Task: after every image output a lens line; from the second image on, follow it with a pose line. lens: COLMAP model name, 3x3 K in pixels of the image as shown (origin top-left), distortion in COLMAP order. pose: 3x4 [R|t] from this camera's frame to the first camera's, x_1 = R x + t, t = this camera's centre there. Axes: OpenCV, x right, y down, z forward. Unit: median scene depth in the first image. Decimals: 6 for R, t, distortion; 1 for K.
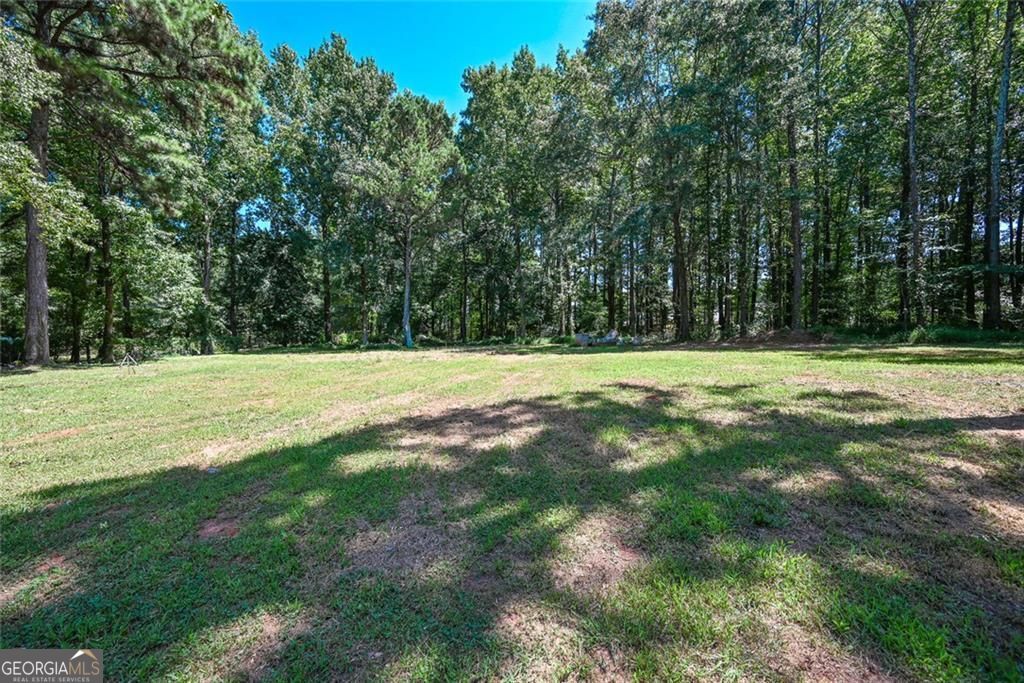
lens RADIAL K [[407.4, 0, 512.0], [0, 407.4, 341.5], [0, 0, 1]] dist [0.001006, 0.000181]
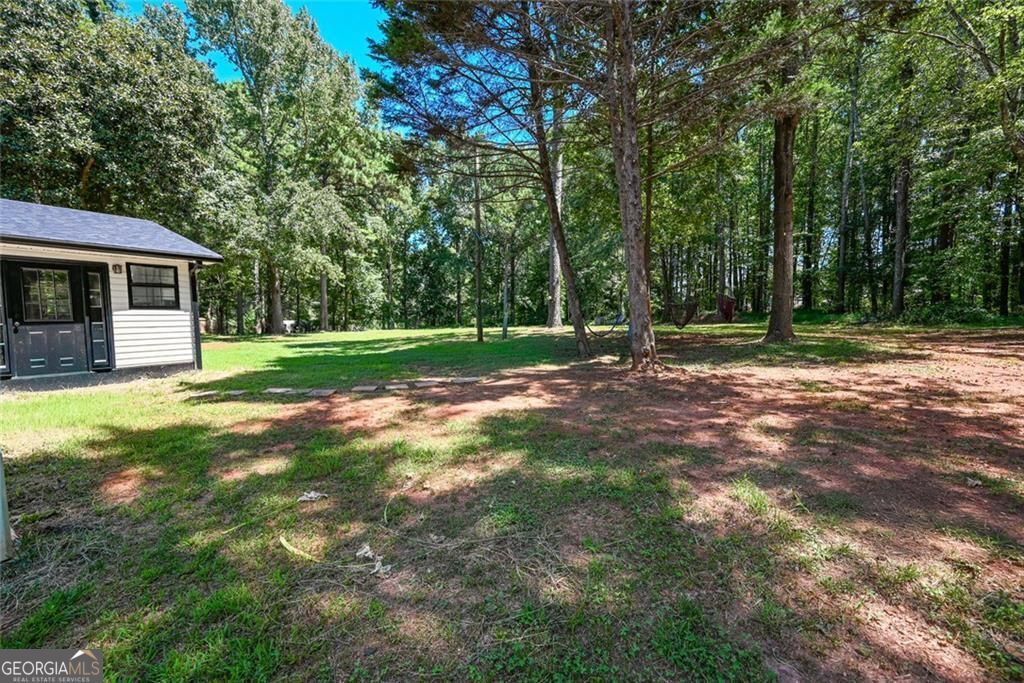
lens RADIAL K [[407.4, 0, 512.0], [0, 407.4, 341.5], [0, 0, 1]] dist [0.001006, 0.000181]
pose [[0.926706, 0.022745, -0.375099, 0.329390], [-0.009409, 0.999258, 0.037347, 0.010472], [0.375670, -0.031080, 0.926232, -0.351889]]
